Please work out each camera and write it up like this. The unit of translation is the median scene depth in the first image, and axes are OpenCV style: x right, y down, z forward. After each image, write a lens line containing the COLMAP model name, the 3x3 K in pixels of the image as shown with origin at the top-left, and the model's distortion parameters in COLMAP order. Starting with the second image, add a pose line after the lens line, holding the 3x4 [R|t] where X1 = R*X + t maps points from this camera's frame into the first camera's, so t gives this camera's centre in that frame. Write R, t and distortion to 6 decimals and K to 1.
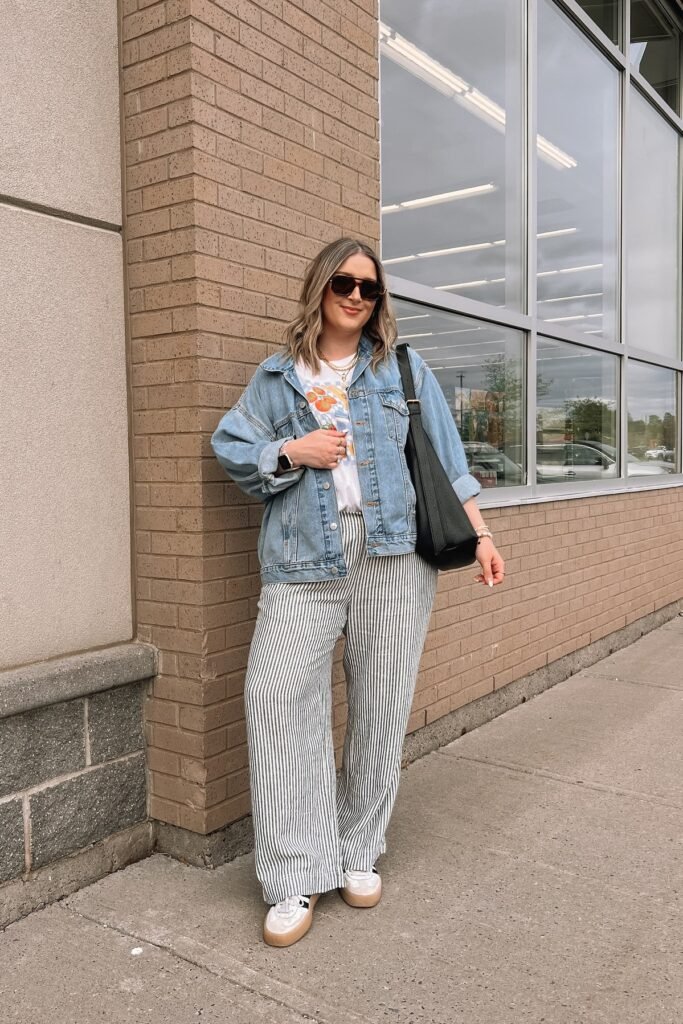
lens RADIAL K [[910.3, 0, 304.9], [0, 910.3, 478.8], [0, 0, 1]] dist [0.040565, -0.005506]
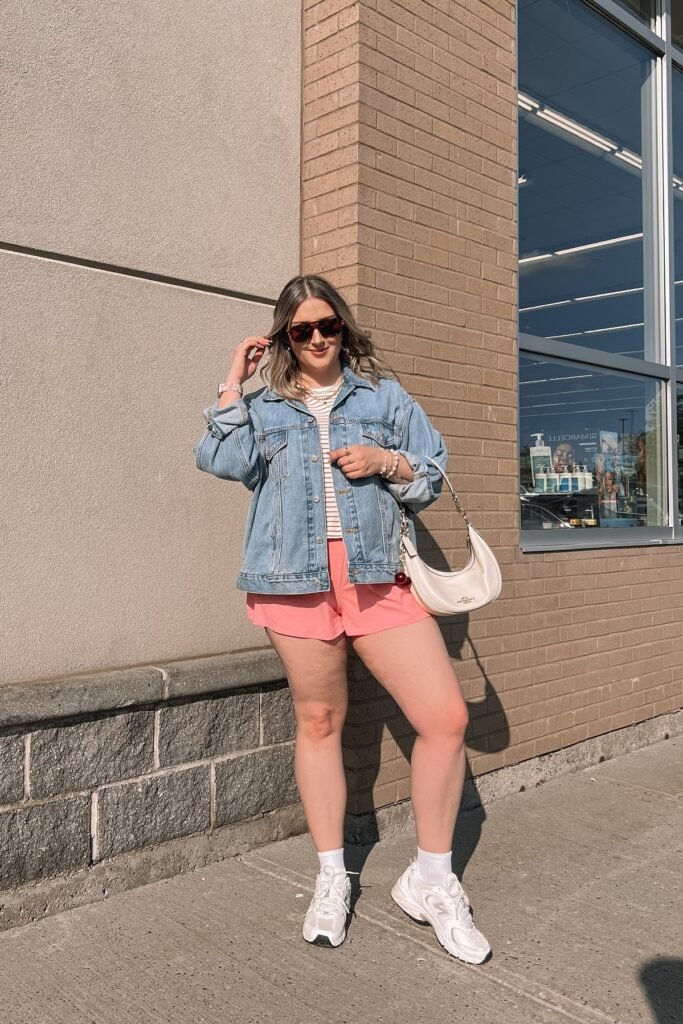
lens RADIAL K [[910.3, 0, 304.9], [0, 910.3, 478.8], [0, 0, 1]] dist [0.040565, -0.005506]
pose [[0.985798, 0.013443, -0.167395, 0.017898], [-0.021029, 0.998826, -0.043628, 0.014878], [0.166612, 0.046529, 0.984924, -0.197685]]
